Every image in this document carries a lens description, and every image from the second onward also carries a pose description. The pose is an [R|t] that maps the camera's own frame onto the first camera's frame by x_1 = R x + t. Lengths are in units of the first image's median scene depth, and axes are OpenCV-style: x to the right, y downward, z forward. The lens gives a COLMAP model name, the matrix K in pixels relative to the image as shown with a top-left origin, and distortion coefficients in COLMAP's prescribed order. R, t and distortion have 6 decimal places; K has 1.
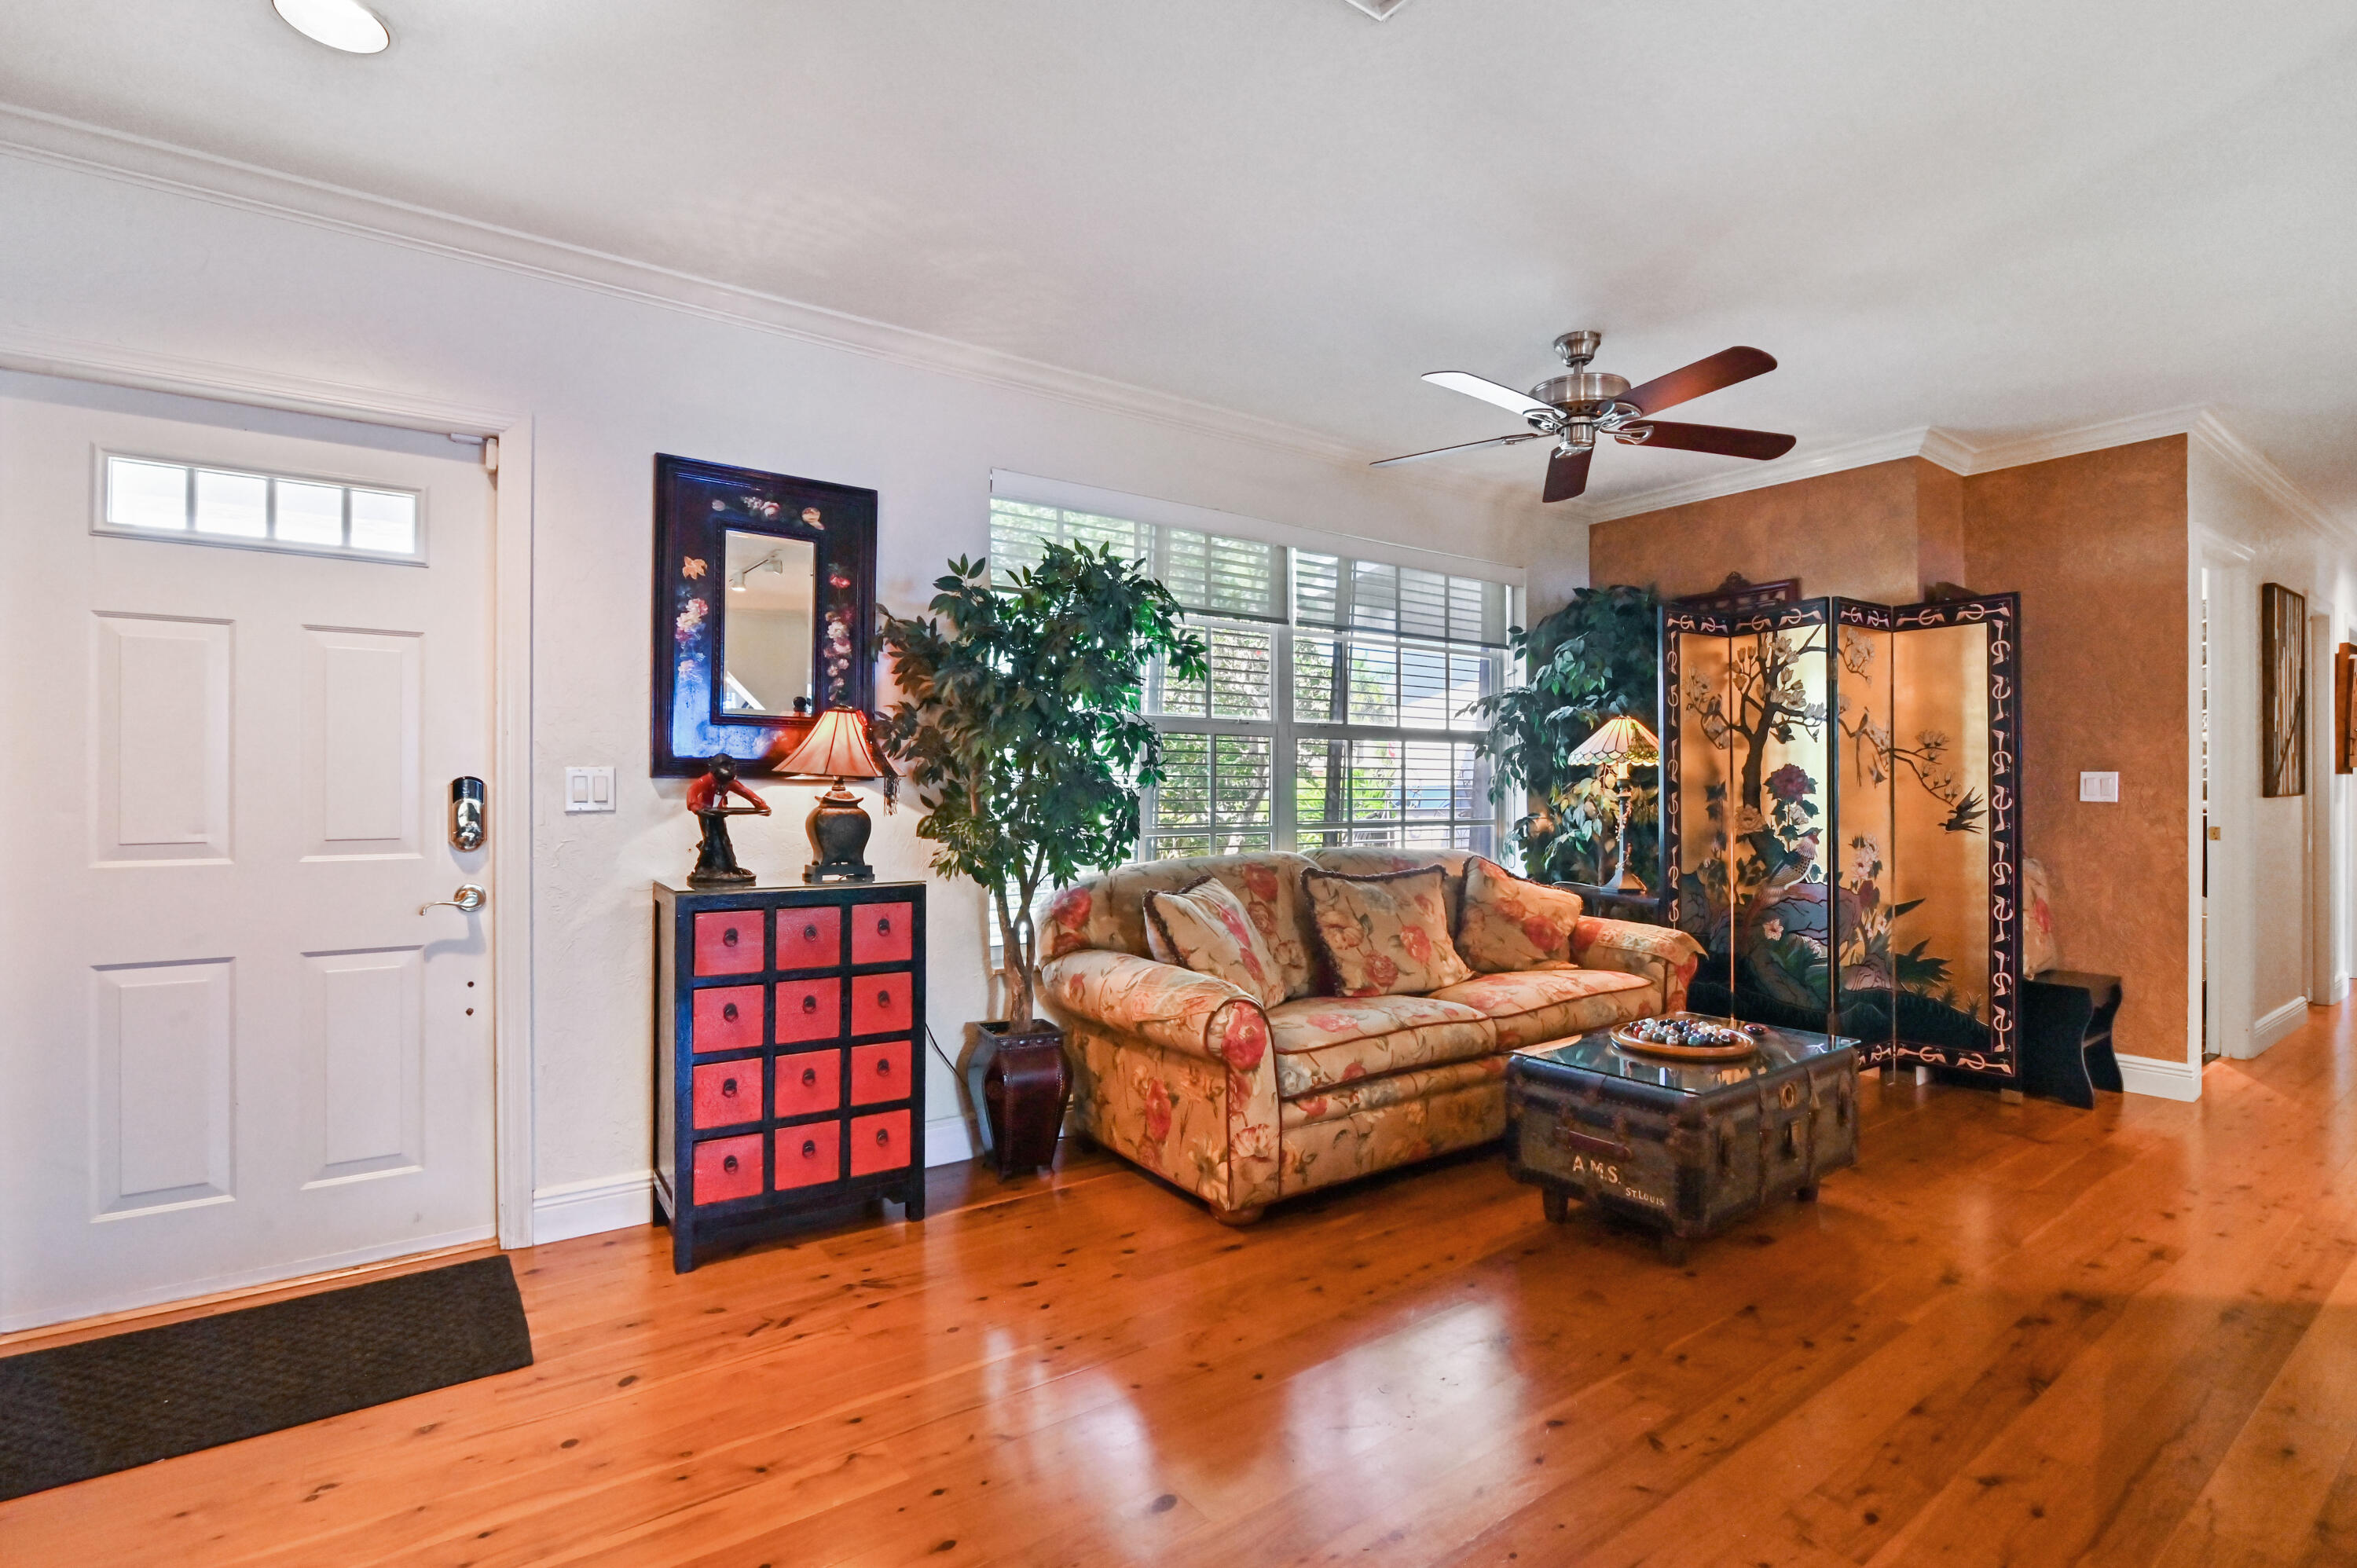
lens RADIAL K [[1084.8, 0, 1189.5], [0, 1084.8, 784.7], [0, 0, 1]] dist [-0.022944, 0.000015]
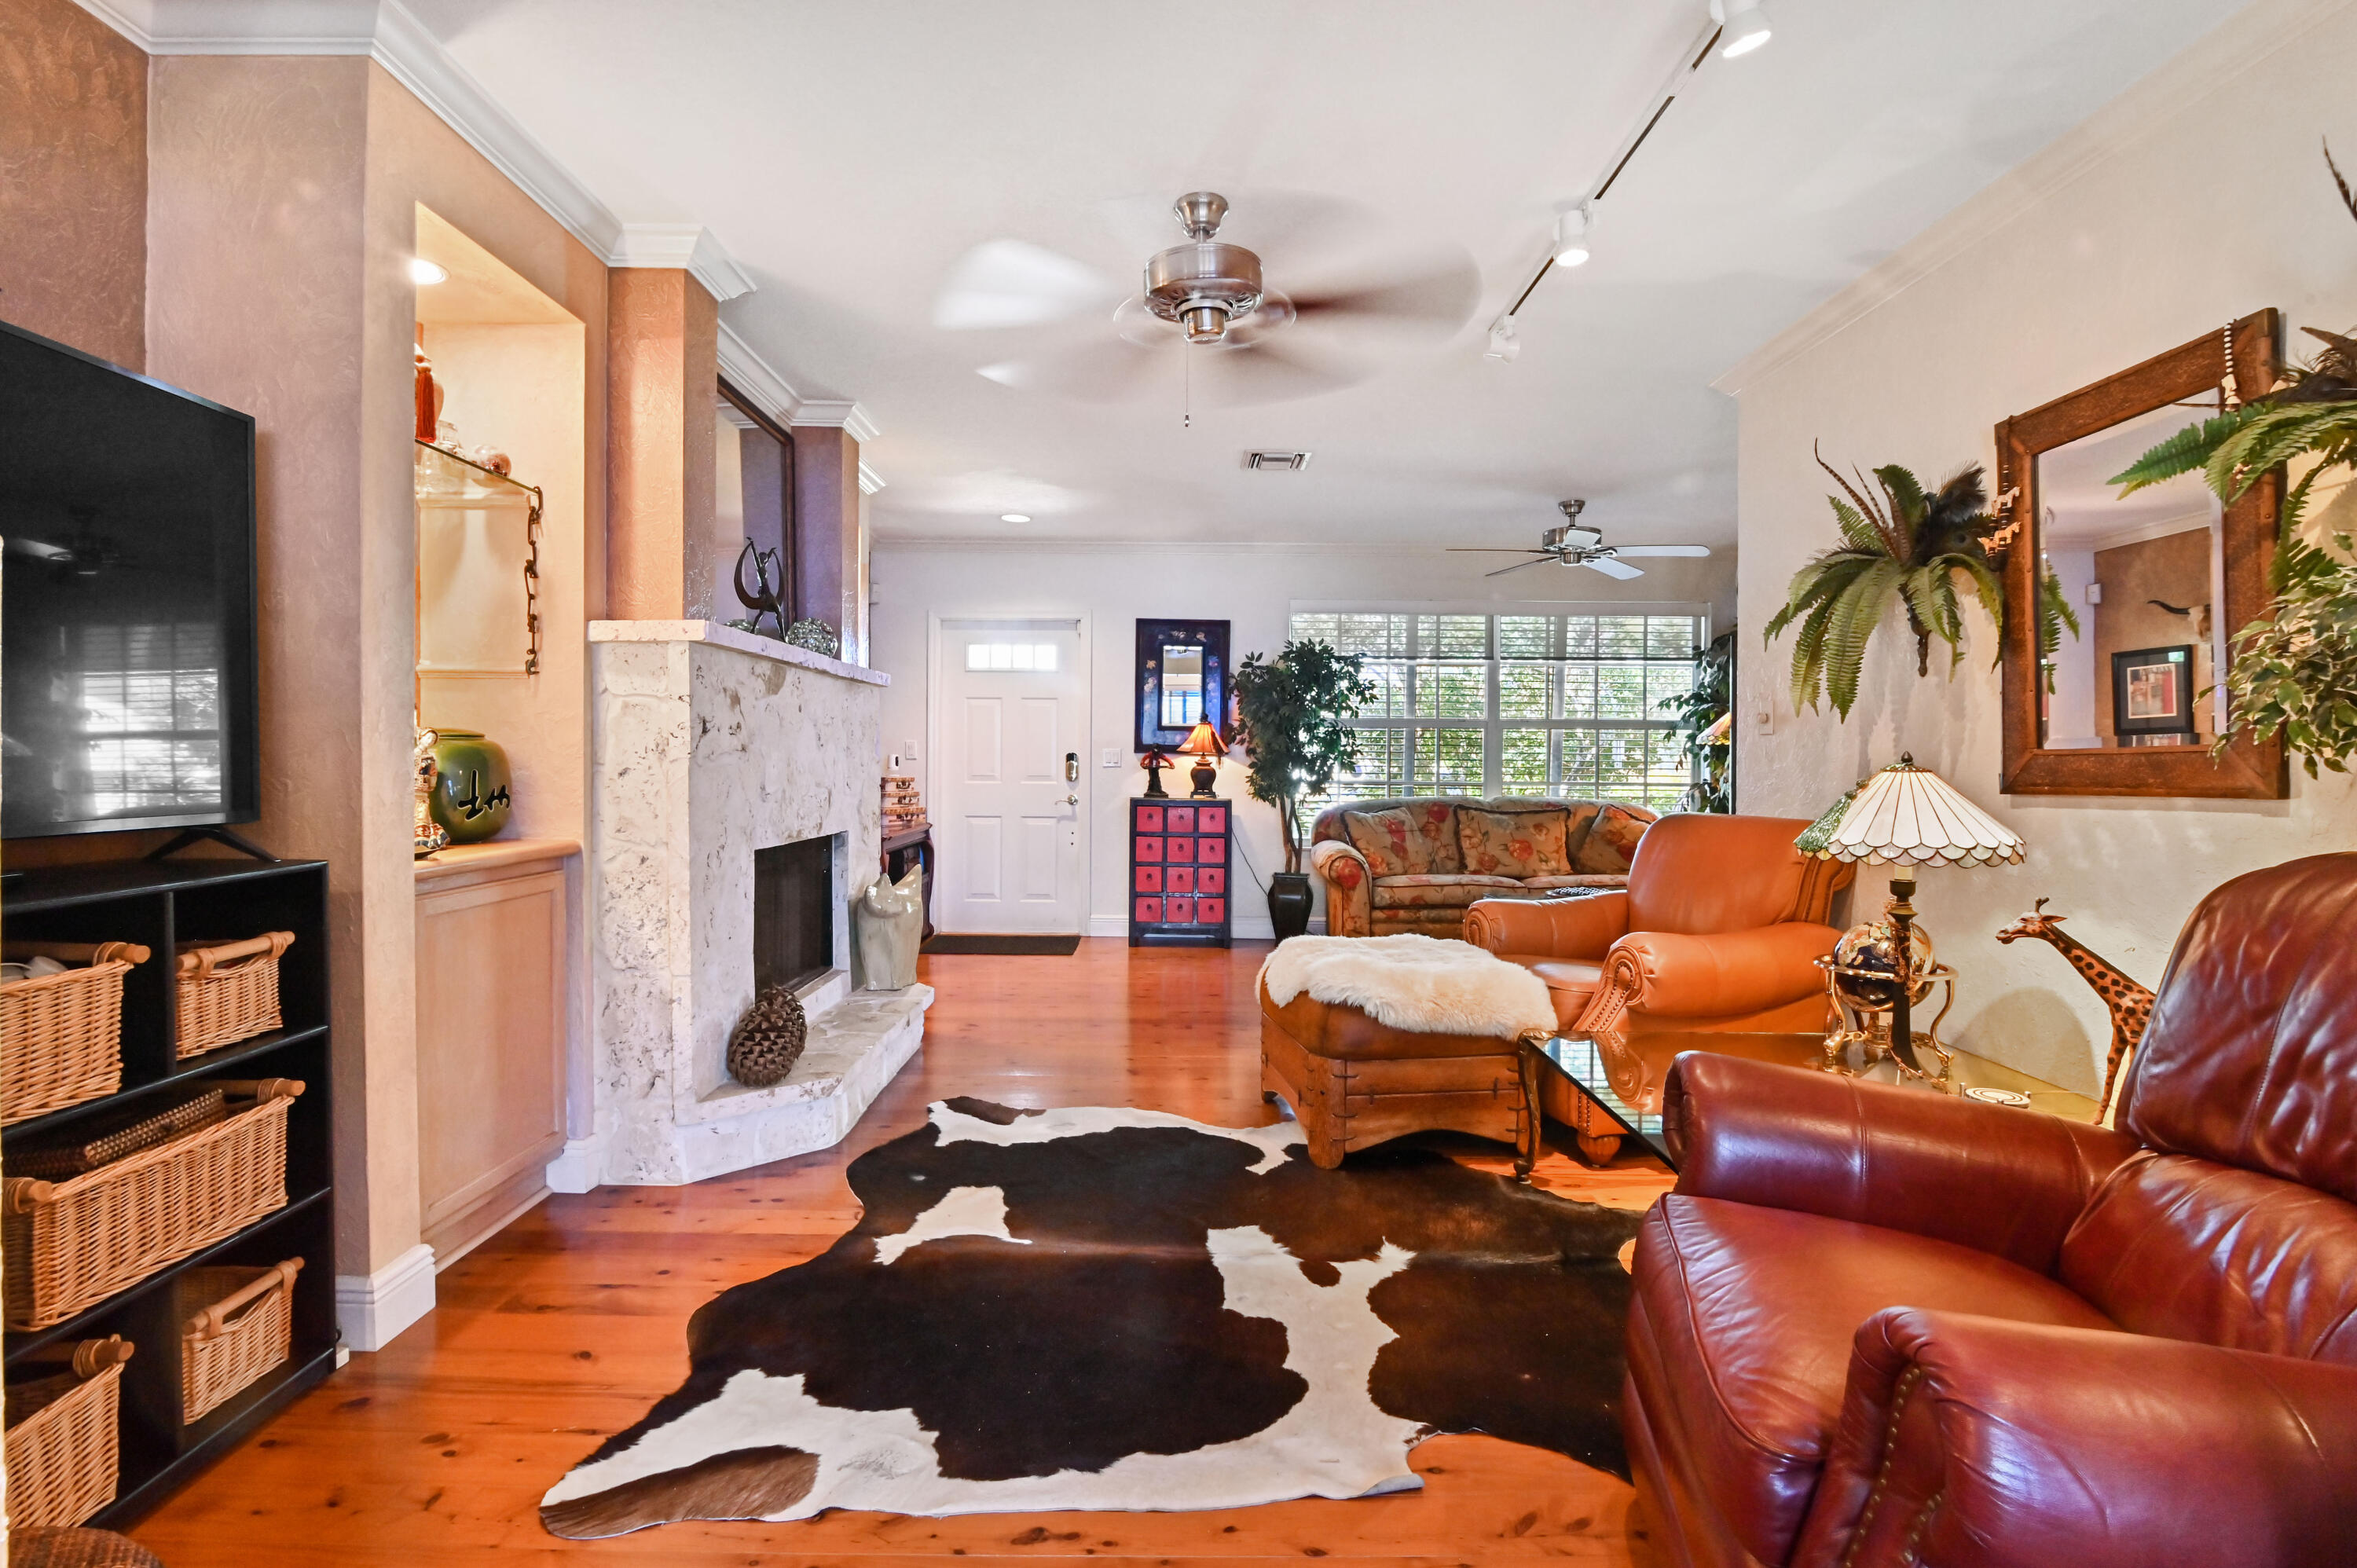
lens RADIAL K [[1084.8, 0, 1176.9], [0, 1084.8, 770.7], [0, 0, 1]] dist [-0.022944, 0.000015]
pose [[0.806778, 0.008168, -0.590798, 0.846182], [-0.003020, 0.999948, 0.009700, 0.007398], [0.590847, -0.006042, 0.806761, -0.754464]]
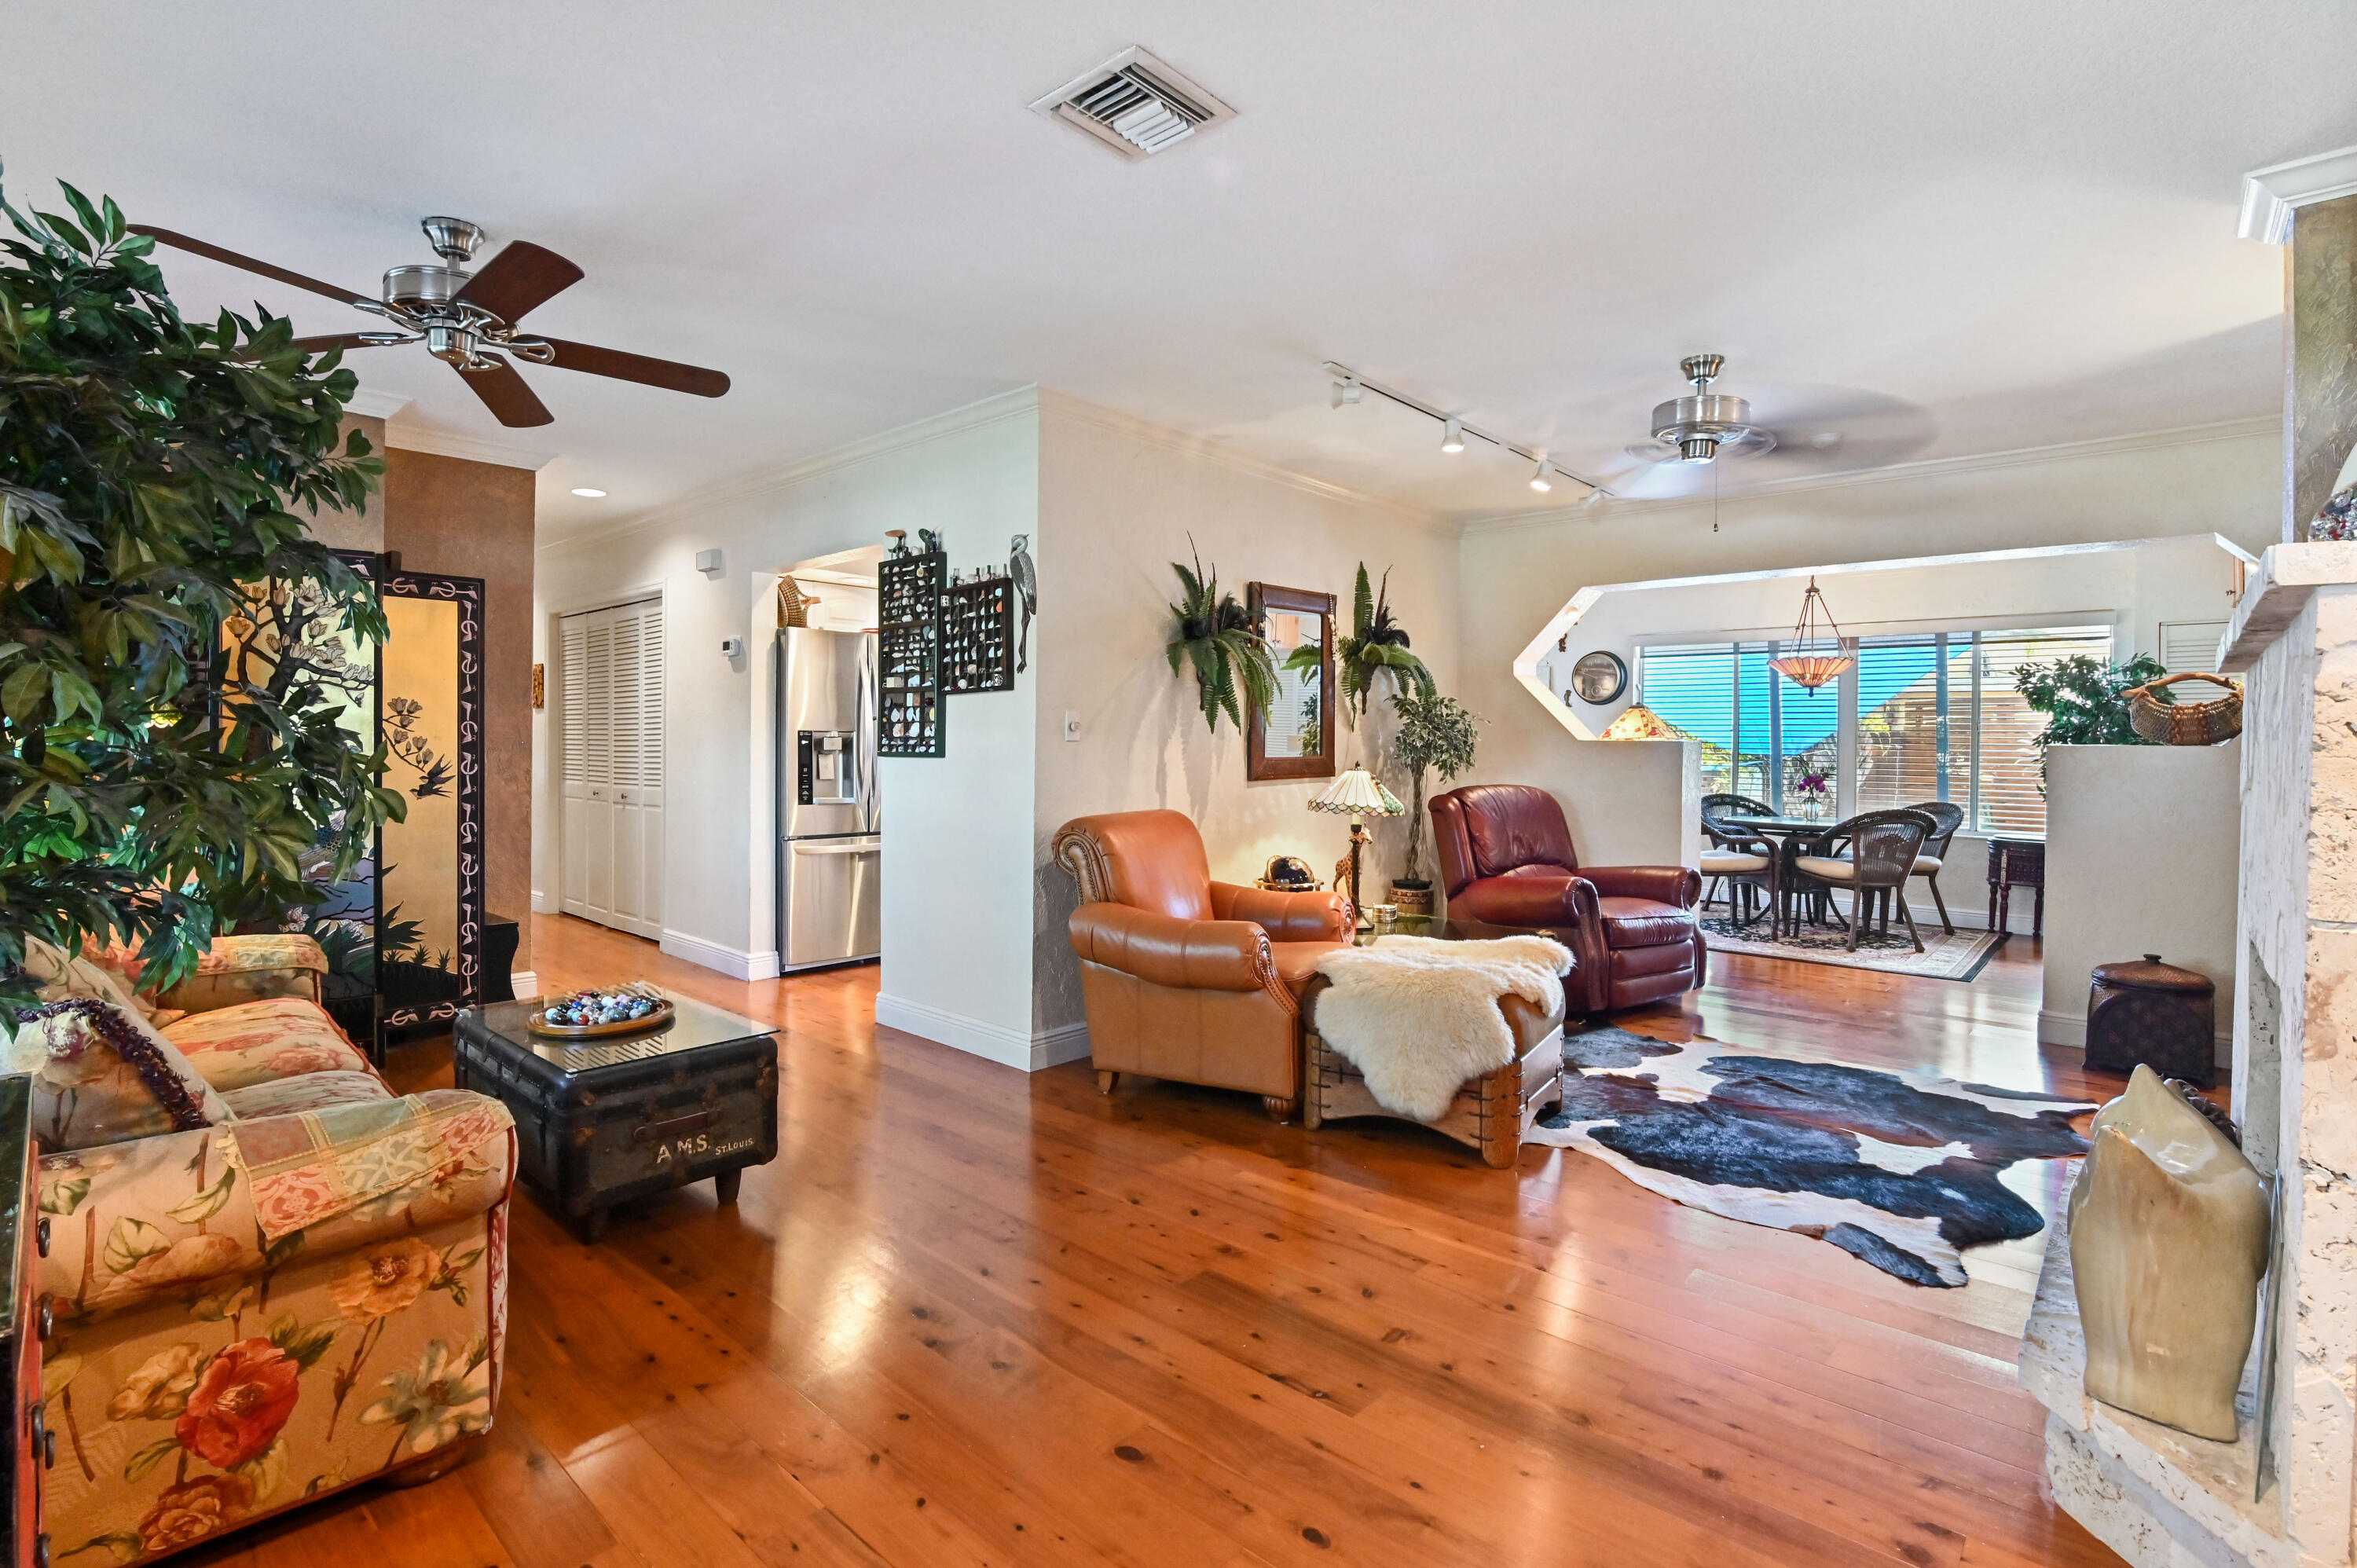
lens RADIAL K [[1084.8, 0, 1163.6], [0, 1084.8, 746.9], [0, 0, 1]] dist [-0.022944, 0.000015]
pose [[-0.184594, -0.003699, 0.982808, -0.558020], [-0.010878, 0.999939, 0.001720, -0.017839], [-0.982755, -0.010373, -0.184623, 0.610459]]
